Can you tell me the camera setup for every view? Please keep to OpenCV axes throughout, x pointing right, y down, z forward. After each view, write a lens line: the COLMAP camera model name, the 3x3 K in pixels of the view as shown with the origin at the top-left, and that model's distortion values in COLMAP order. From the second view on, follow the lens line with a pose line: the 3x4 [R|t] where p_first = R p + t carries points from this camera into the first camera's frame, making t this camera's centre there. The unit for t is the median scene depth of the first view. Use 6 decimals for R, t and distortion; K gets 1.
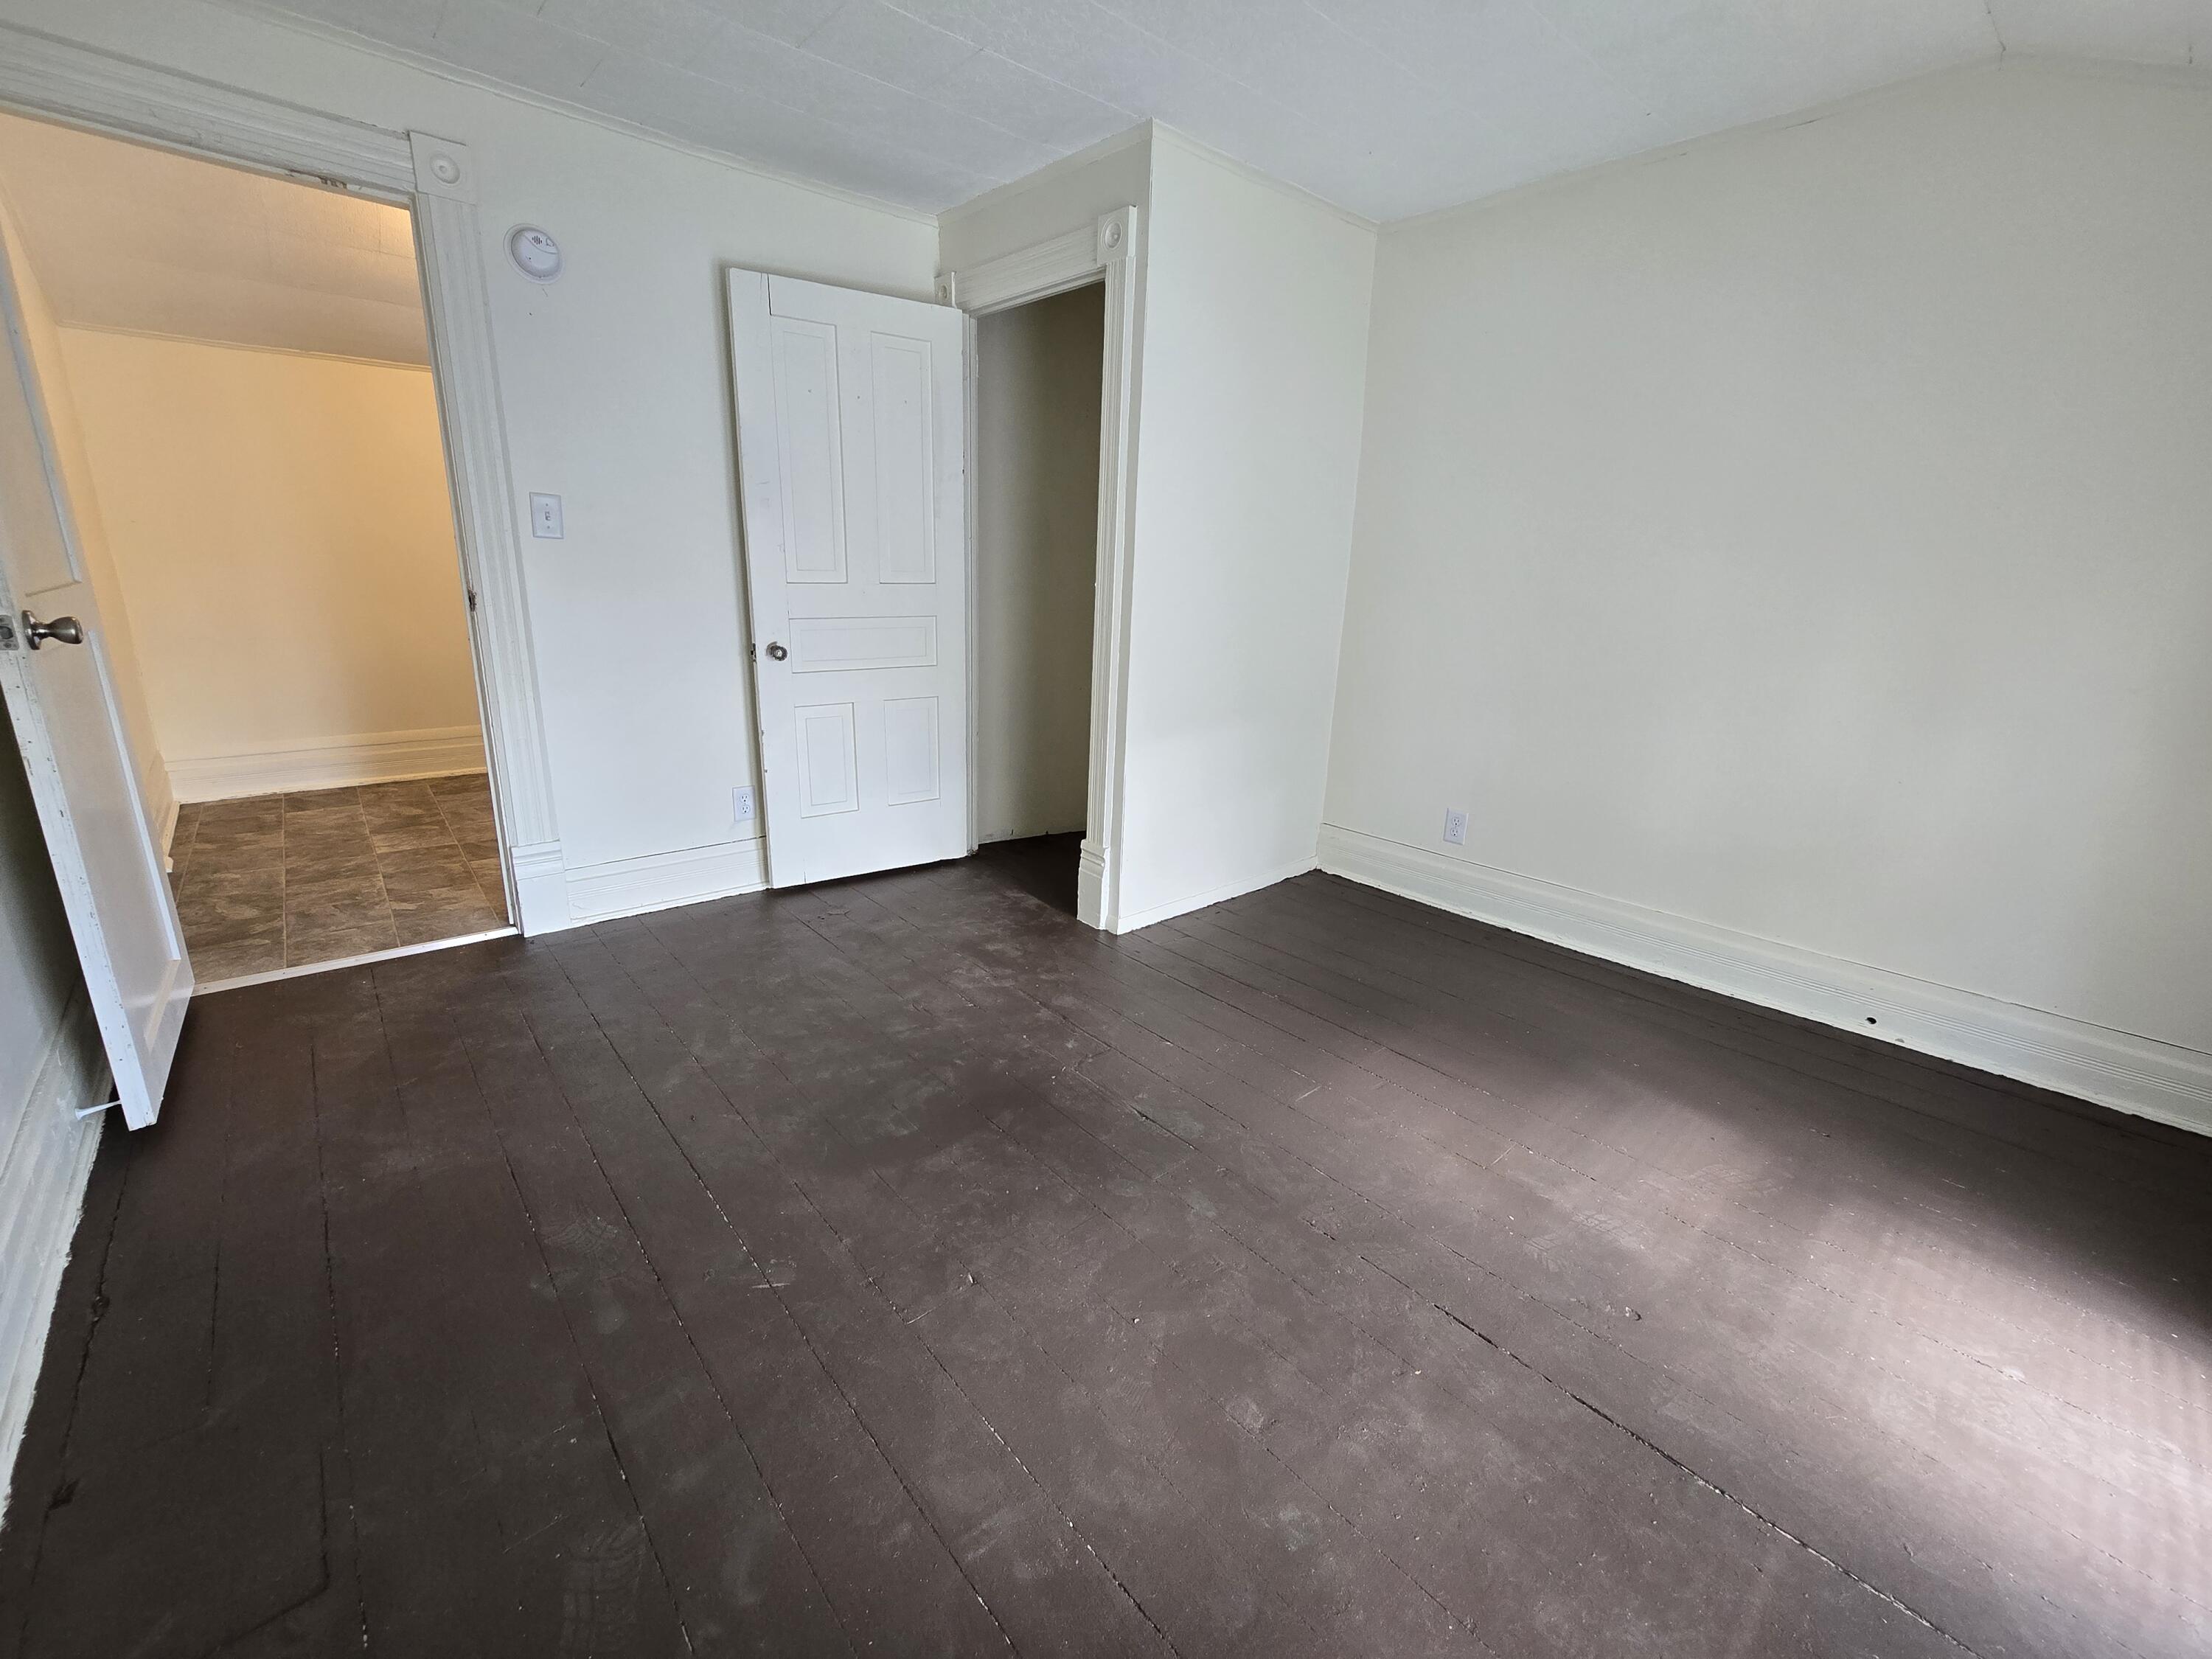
lens RADIAL K [[900.6, 0, 1108.0], [0, 900.6, 805.0], [0, 0, 1]] dist [-0.001054, -0.000021]
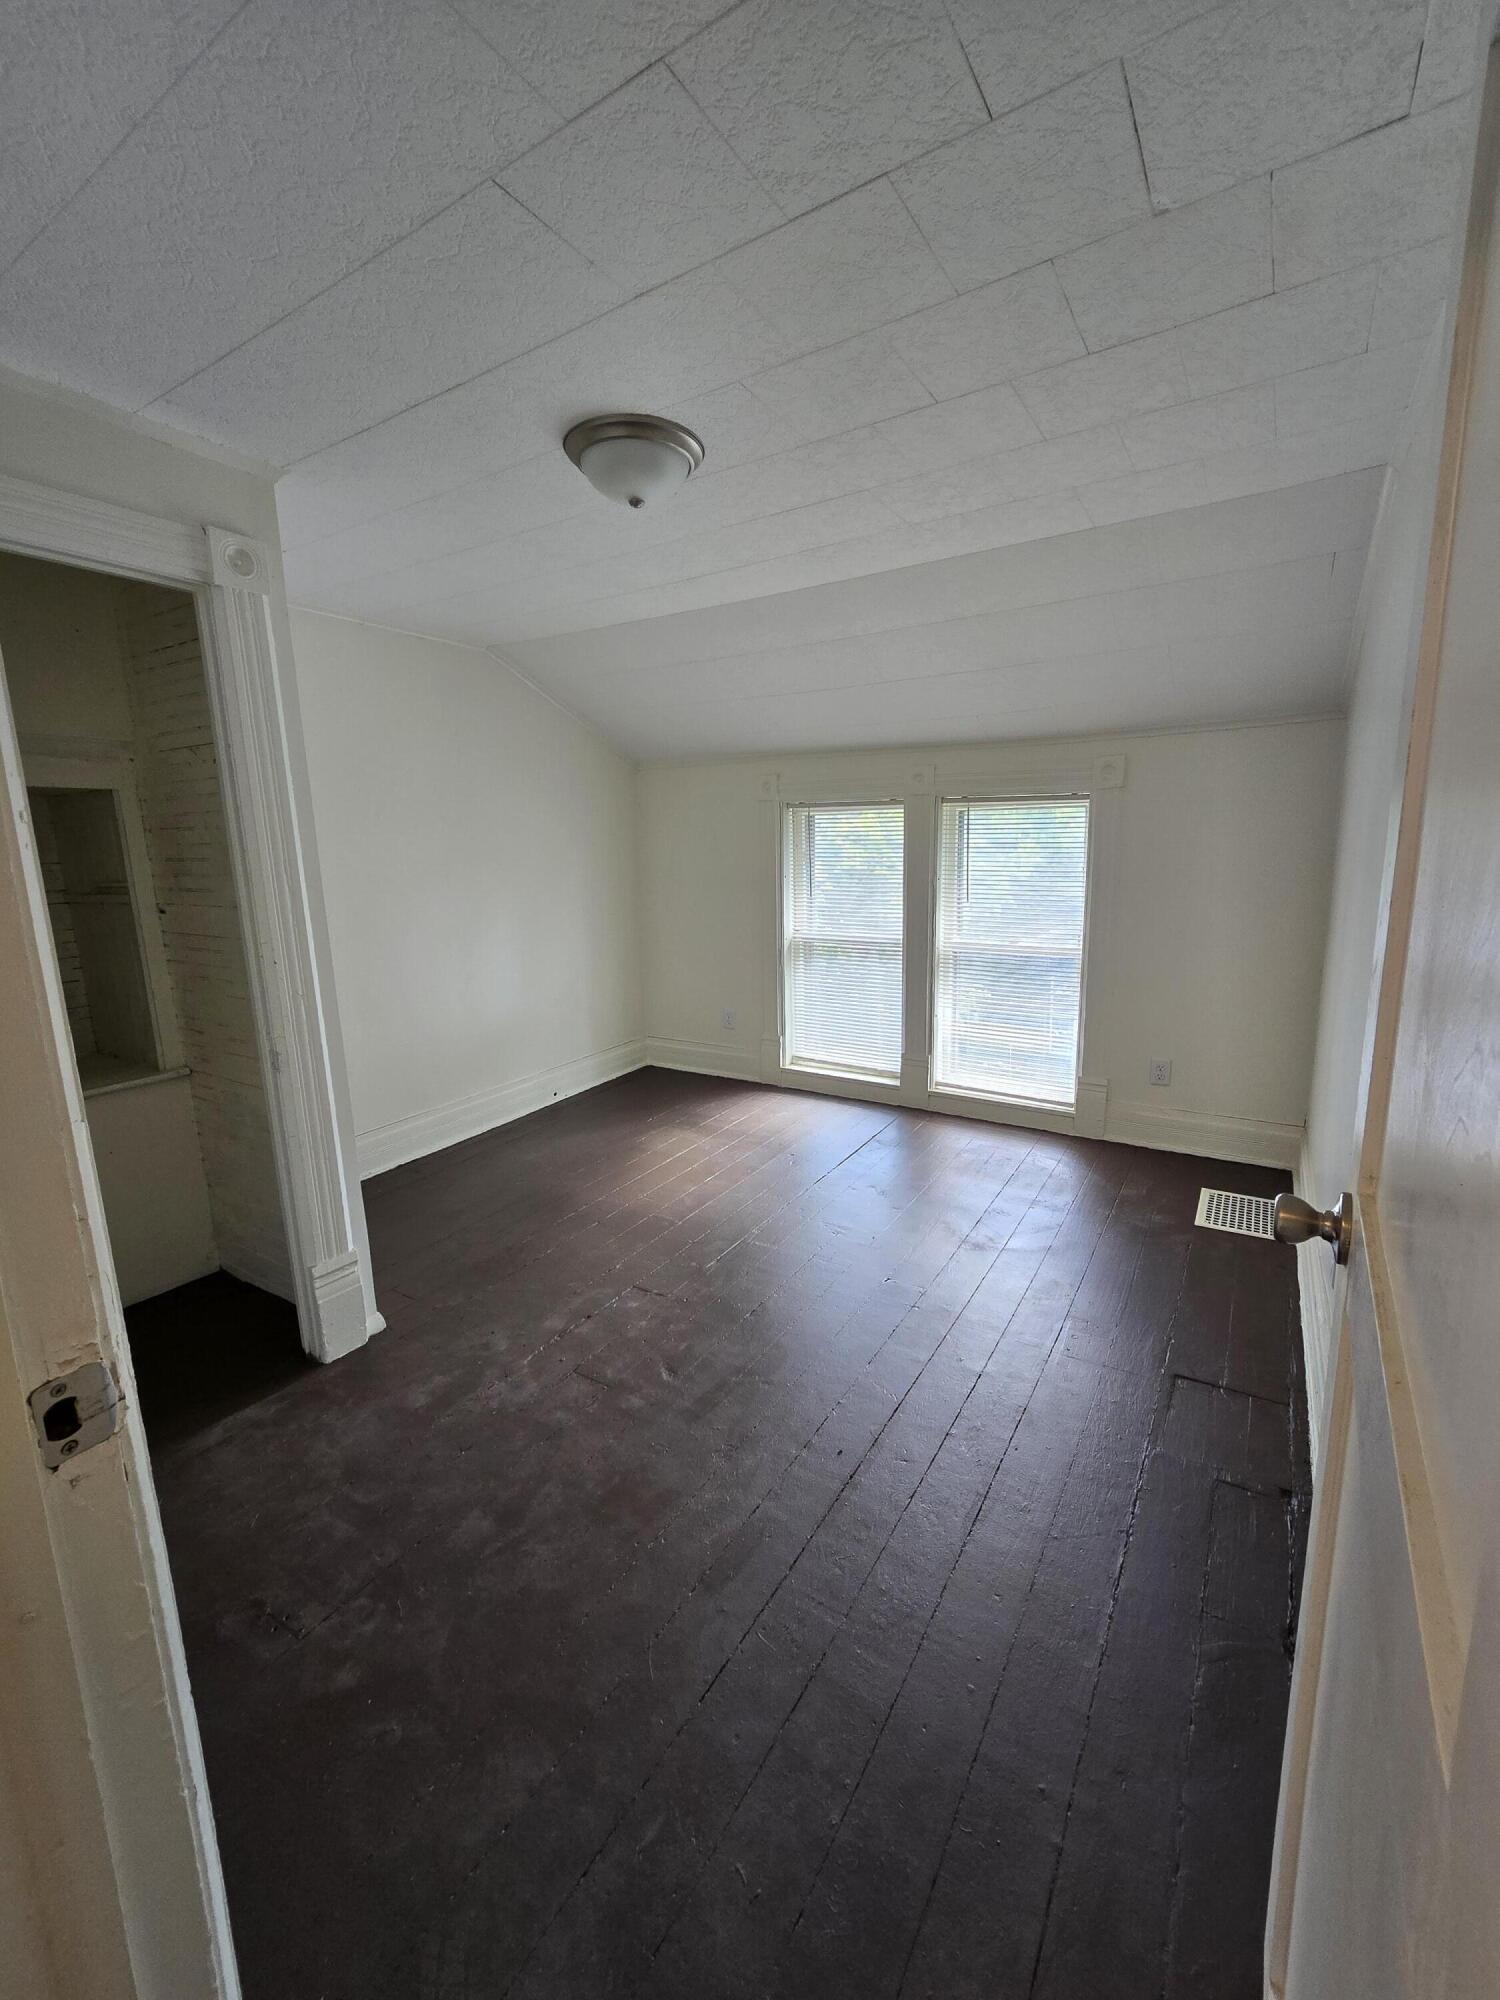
lens RADIAL K [[814.3, 0, 765.0], [0, 814.3, 1018.9], [0, 0, 1]] dist [-0.001054, -0.000021]
pose [[-0.267490, -0.235172, 0.934421, -0.890745], [0.259854, 0.916223, 0.304978, -0.330066], [-0.927861, 0.324391, -0.183970, 0.792056]]
